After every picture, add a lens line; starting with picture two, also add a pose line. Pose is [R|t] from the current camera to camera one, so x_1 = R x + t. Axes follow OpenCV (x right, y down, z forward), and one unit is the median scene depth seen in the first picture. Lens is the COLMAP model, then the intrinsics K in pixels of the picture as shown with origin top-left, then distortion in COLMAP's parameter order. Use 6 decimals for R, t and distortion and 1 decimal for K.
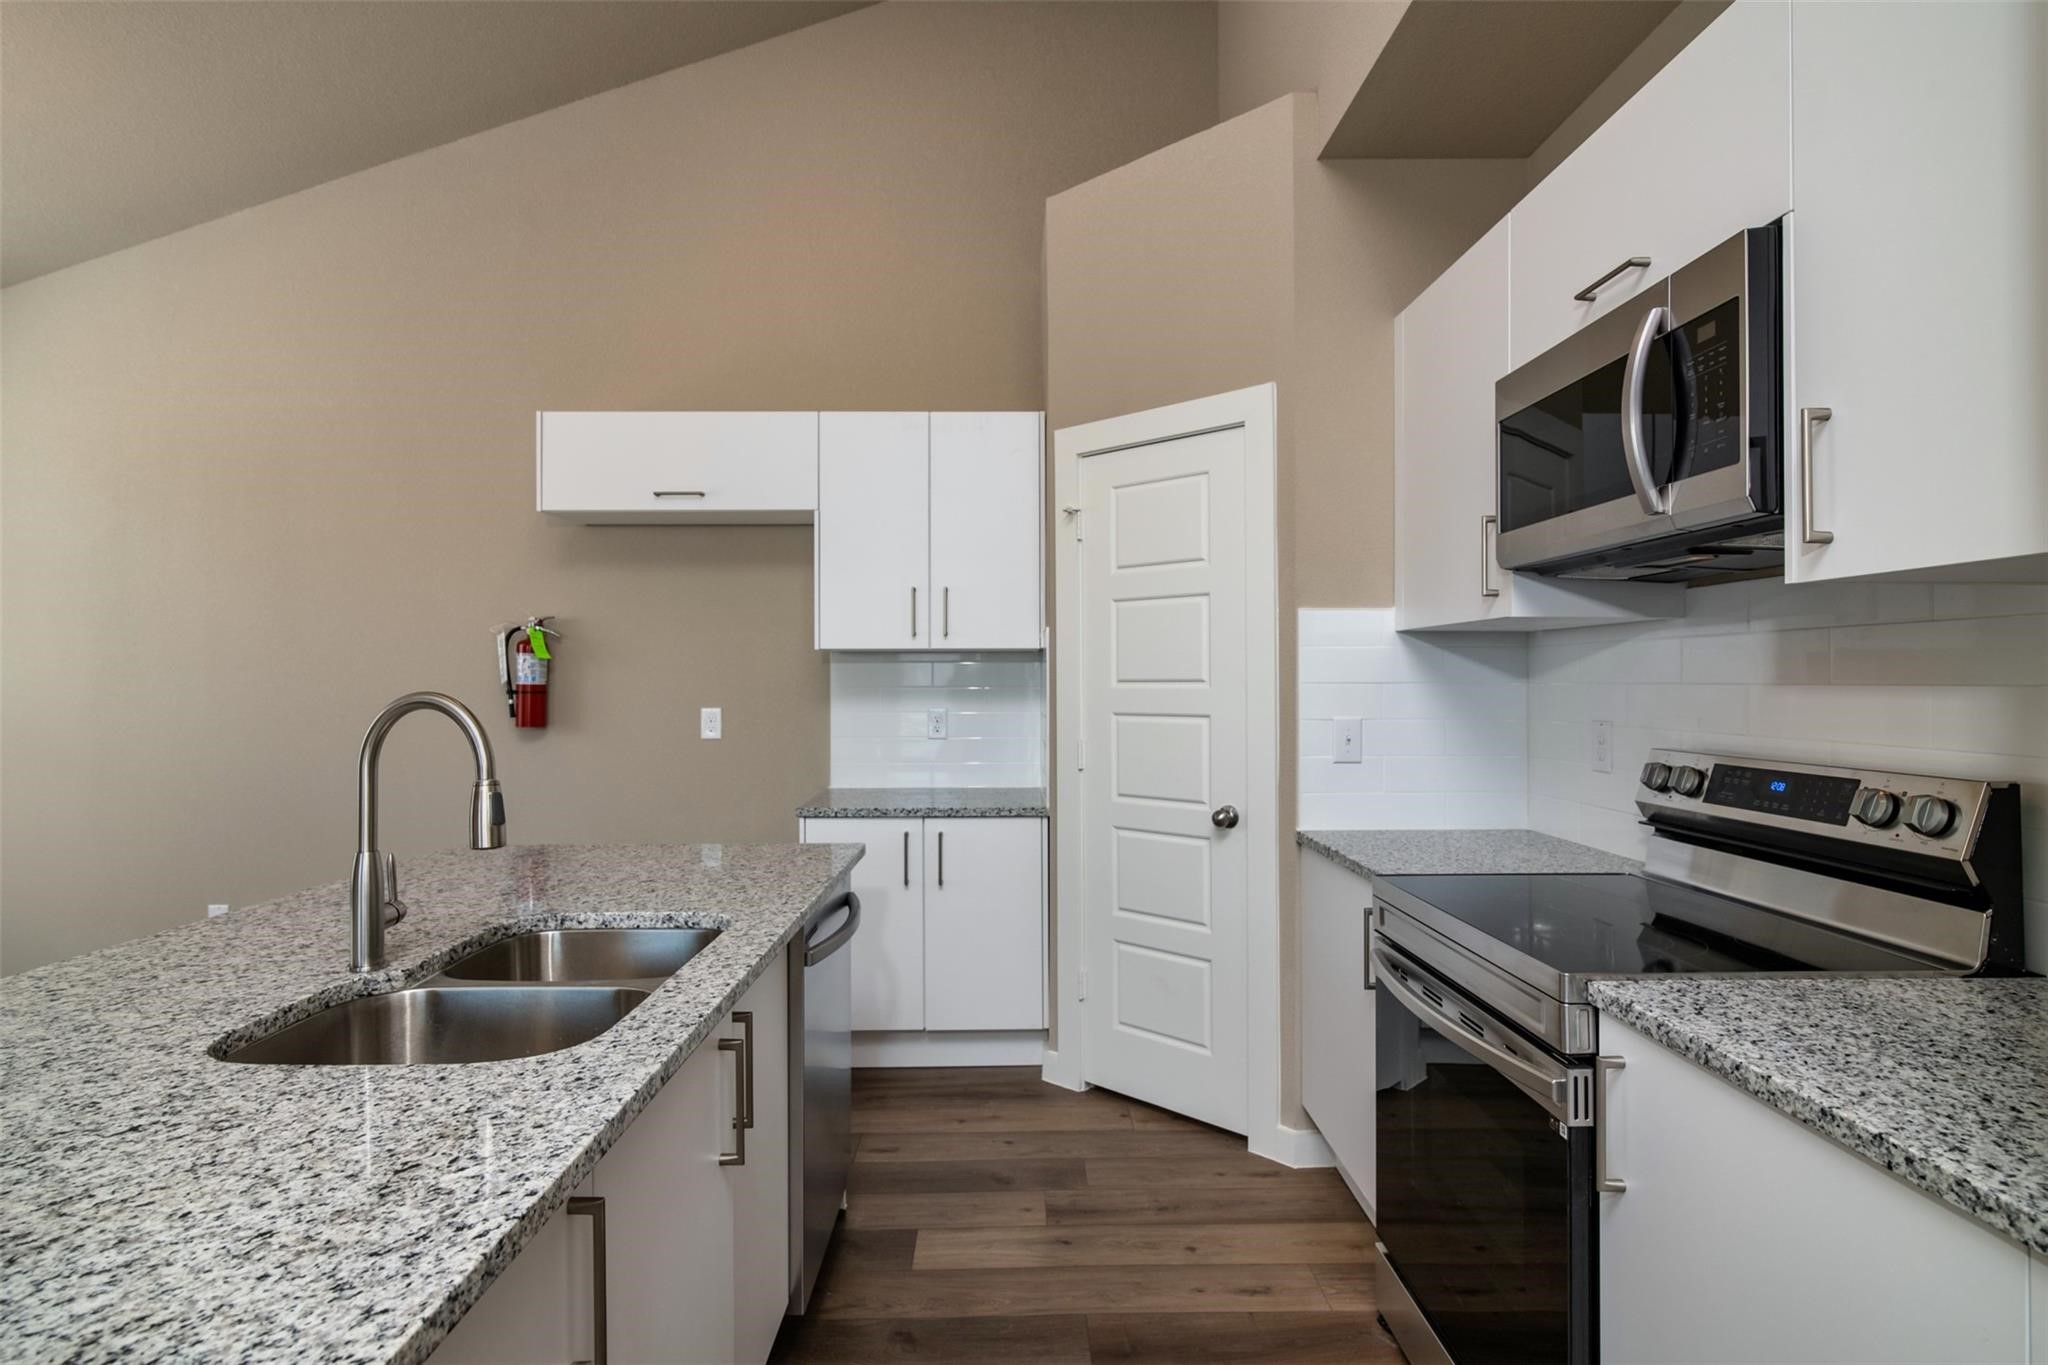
lens RADIAL K [[1029.9, 0, 1040.7], [0, 1029.9, 681.0], [0, 0, 1]] dist [-0.010489, 0.001404]
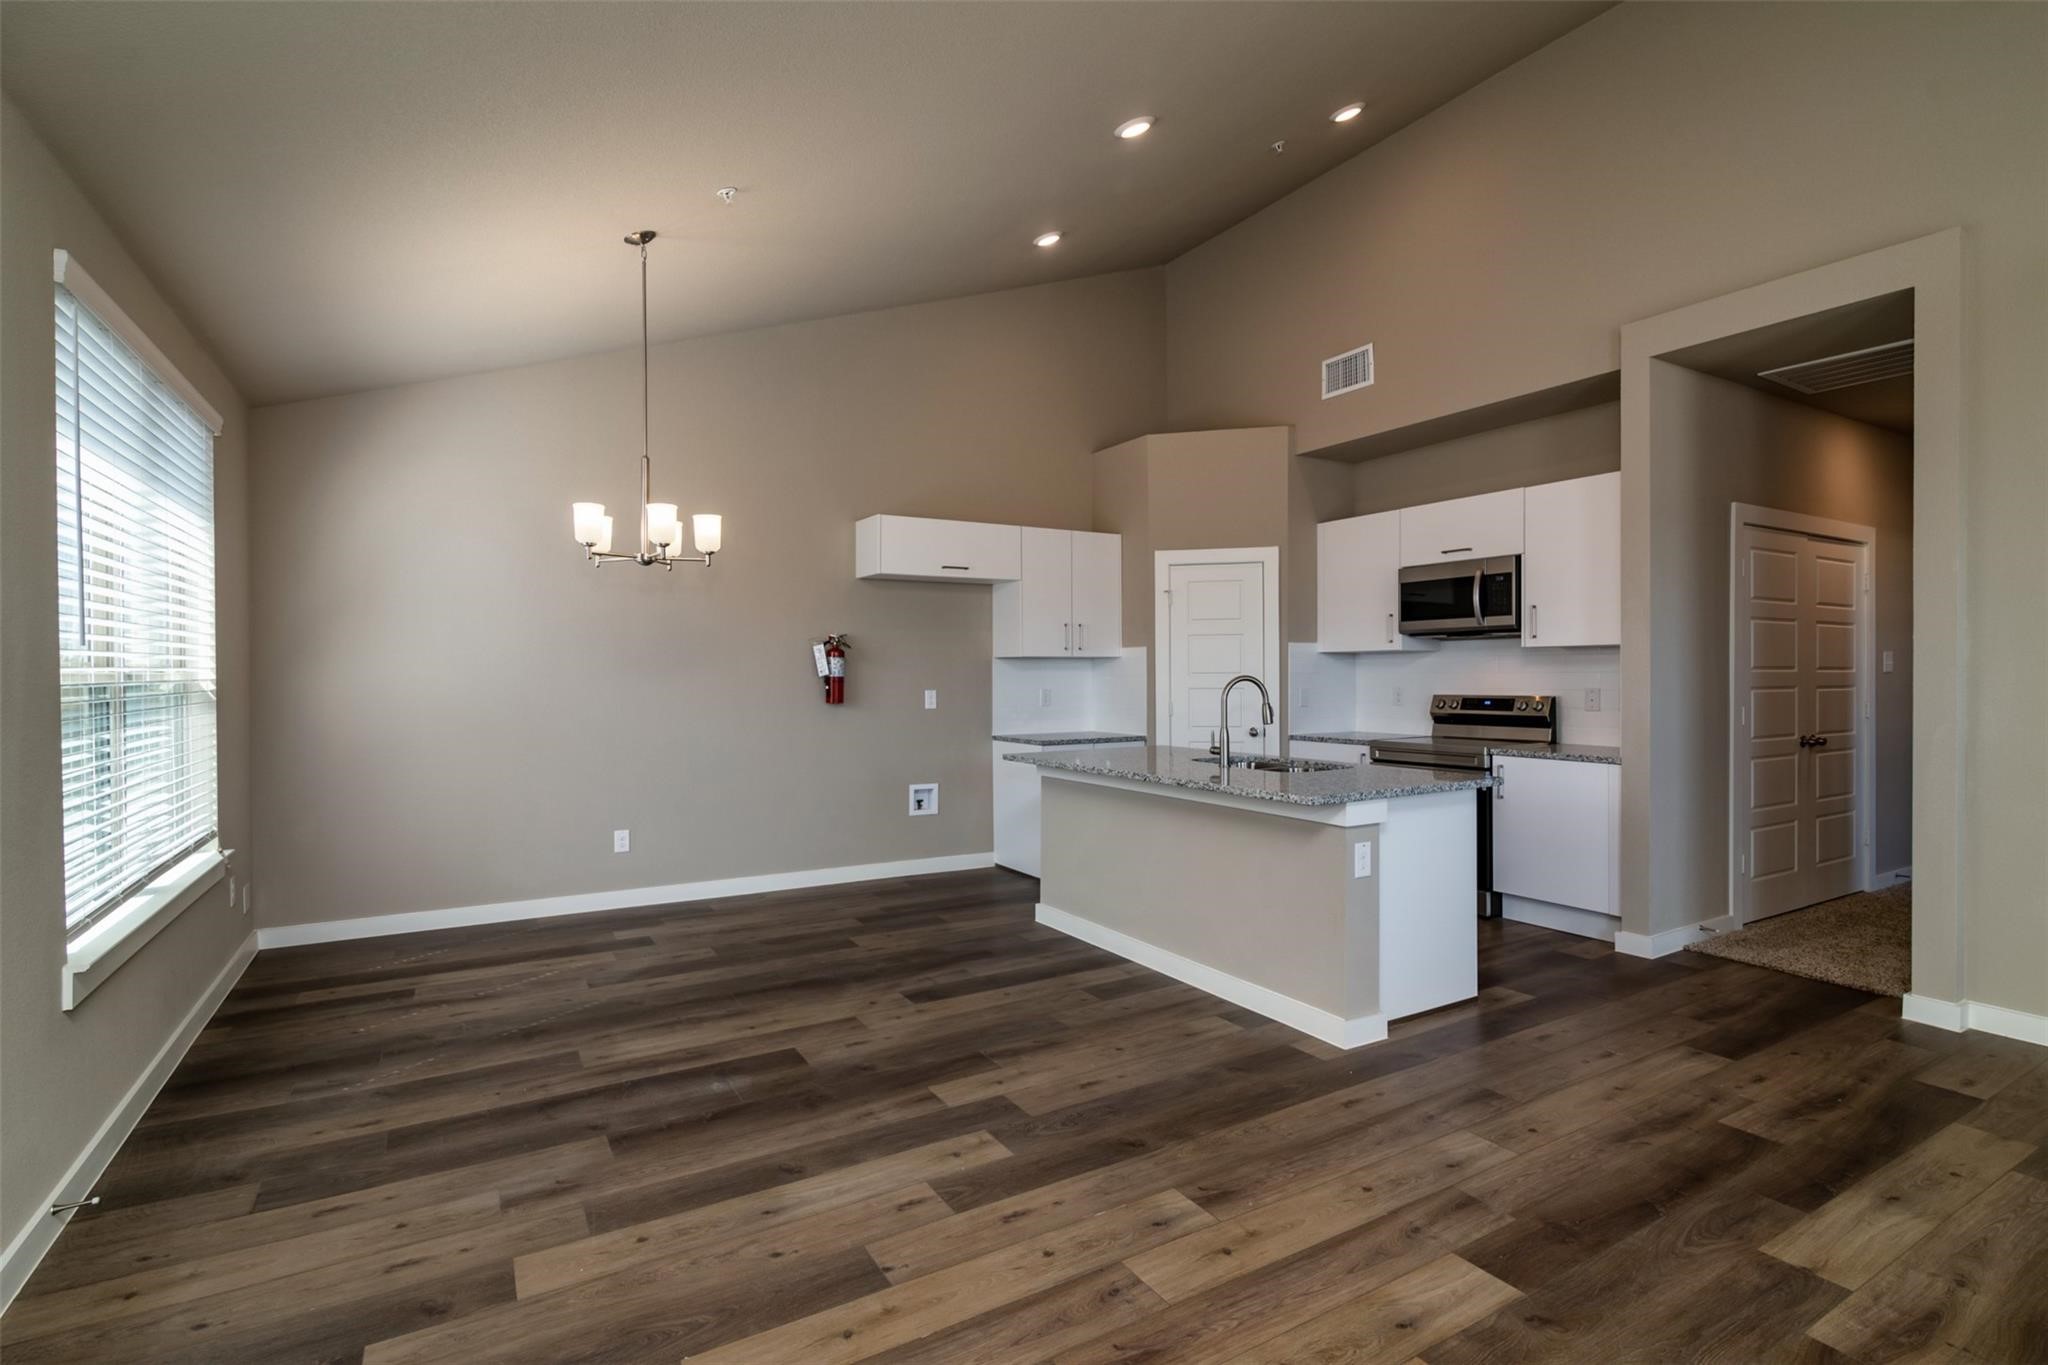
lens RADIAL K [[969.6, 0, 1014.0], [0, 969.6, 679.6], [0, 0, 1]] dist [-0.010928, 0.000734]
pose [[0.873425, -0.005012, 0.486933, -1.147440], [0.004339, 0.999987, 0.002511, 0.006518], [-0.486940, -0.000080, 0.873436, -0.535855]]
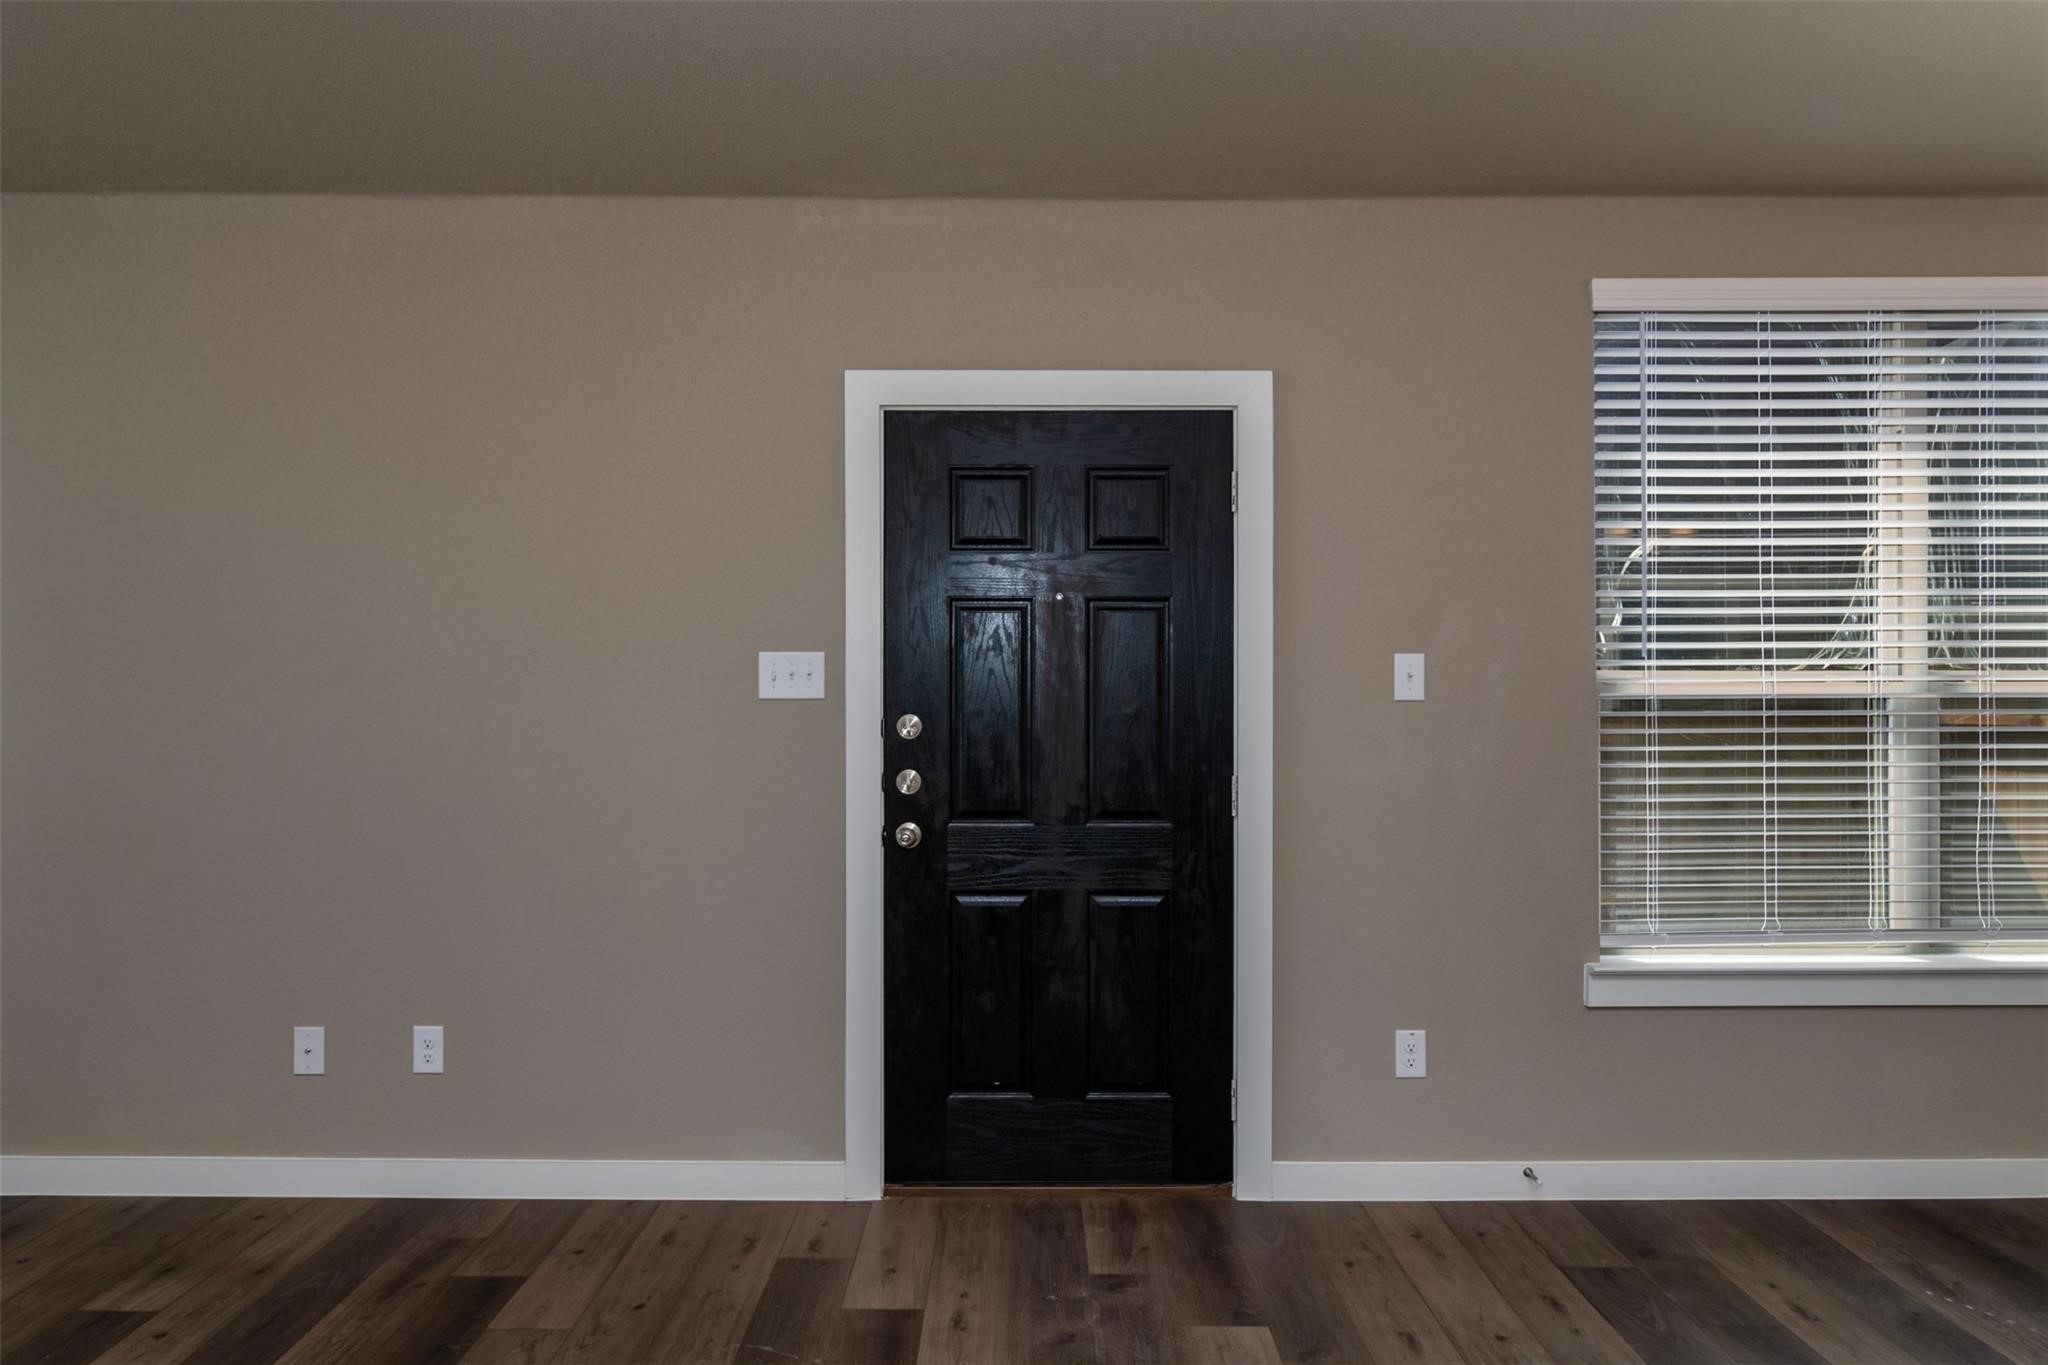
lens RADIAL K [[1366.2, 0, 1022.5], [0, 1366.2, 686.7], [0, 0, 1]] dist [0.003051, 0.001898]
pose [[-0.028591, -0.011519, -0.999525, 0.778216], [-0.010412, 0.999883, -0.011226, 0.070683], [0.999537, 0.010086, -0.028708, 0.885181]]
